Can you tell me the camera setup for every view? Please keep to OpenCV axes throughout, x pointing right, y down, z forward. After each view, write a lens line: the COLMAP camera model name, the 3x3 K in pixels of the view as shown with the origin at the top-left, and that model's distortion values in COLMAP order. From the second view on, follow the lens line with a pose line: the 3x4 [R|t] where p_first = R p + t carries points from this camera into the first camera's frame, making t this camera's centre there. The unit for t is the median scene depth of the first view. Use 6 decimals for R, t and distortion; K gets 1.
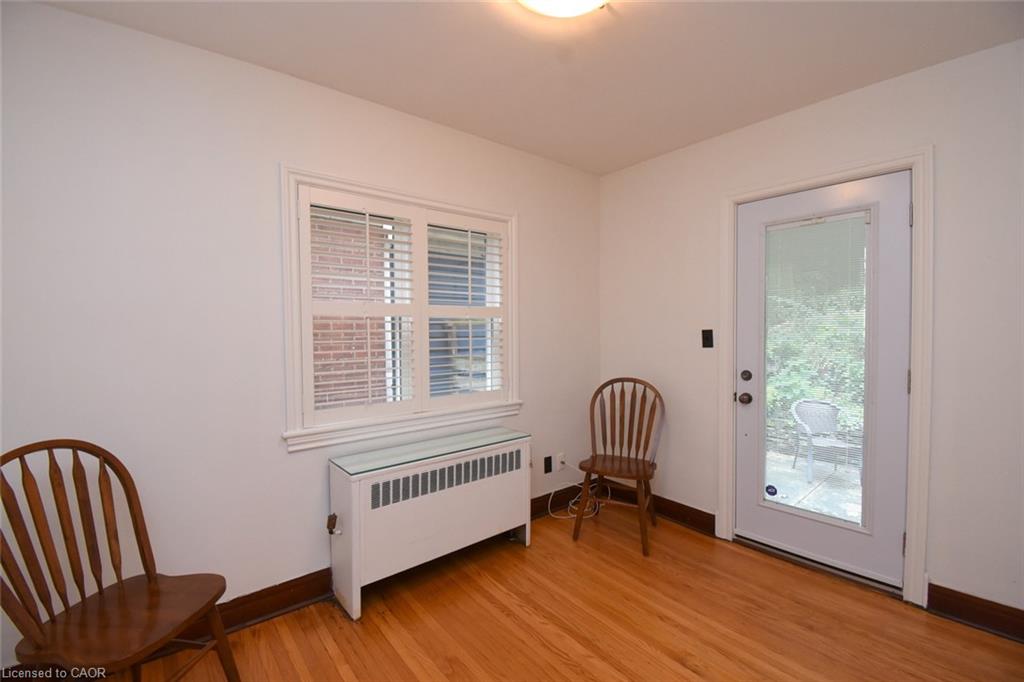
lens RADIAL K [[449.9, 0, 505.8], [0, 449.9, 343.4], [0, 0, 1]] dist [0.026378, -0.027169]
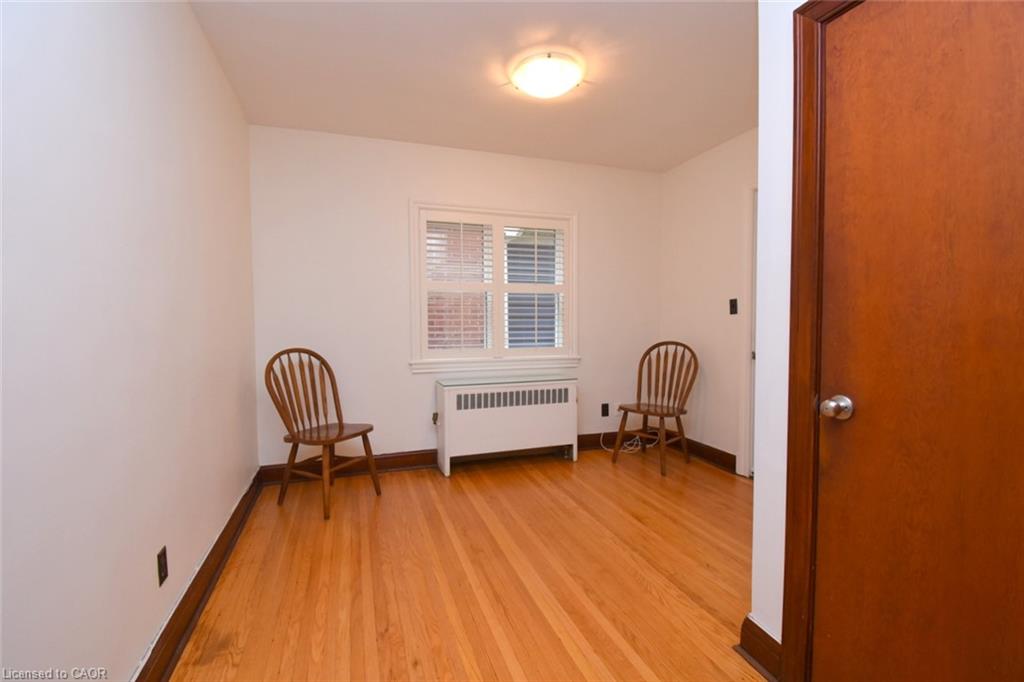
lens RADIAL K [[449.9, 0, 505.8], [0, 449.9, 343.4], [0, 0, 1]] dist [0.026378, -0.027169]
pose [[0.939914, 0.018849, -0.340890, 0.322096], [-0.013791, 0.999756, 0.017254, 0.080605], [0.341133, -0.011516, 0.939945, -0.346930]]
